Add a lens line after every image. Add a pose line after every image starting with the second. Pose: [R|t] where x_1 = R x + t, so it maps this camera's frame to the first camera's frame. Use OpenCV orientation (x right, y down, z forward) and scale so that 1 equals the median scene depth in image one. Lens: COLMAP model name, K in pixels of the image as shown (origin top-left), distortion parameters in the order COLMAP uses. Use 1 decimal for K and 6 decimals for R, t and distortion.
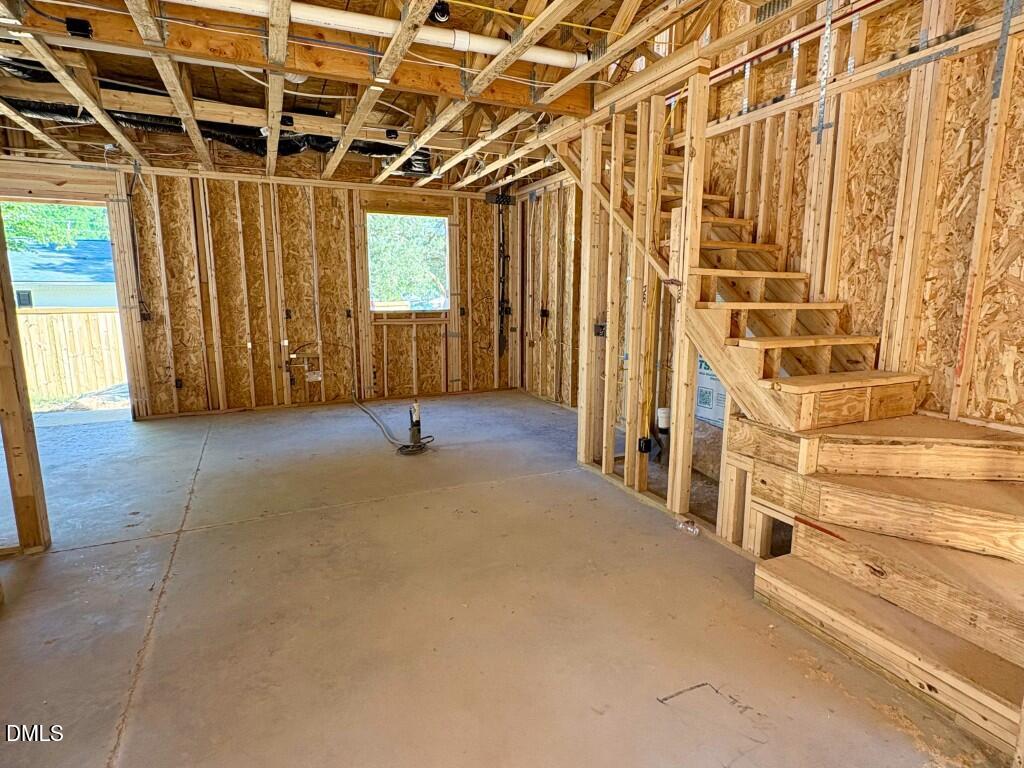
lens RADIAL K [[539.4, 0, 508.8], [0, 539.4, 384.1], [0, 0, 1]] dist [0.005410, 0.002159]
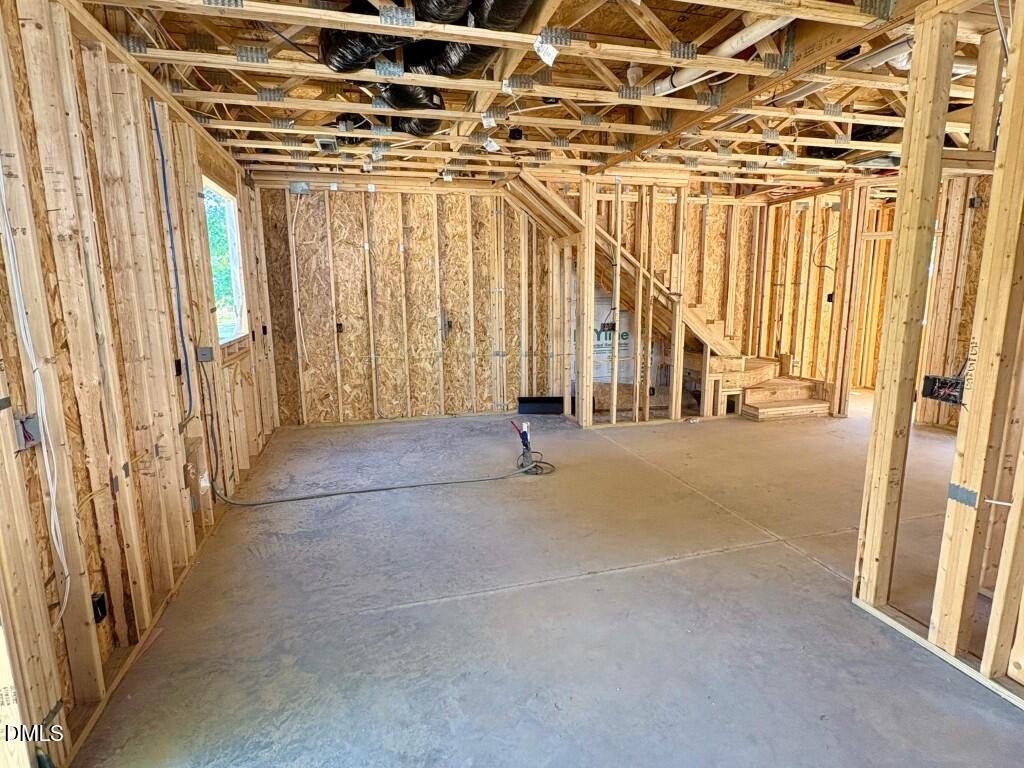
lens RADIAL K [[539.4, 0, 510.1], [0, 539.4, 379.8], [0, 0, 1]] dist [0.005410, 0.002159]
pose [[0.149455, -0.152890, 0.976877, -0.687796], [0.178412, 0.975927, 0.125445, -0.099238], [-0.972539, 0.155538, 0.173134, 0.544240]]
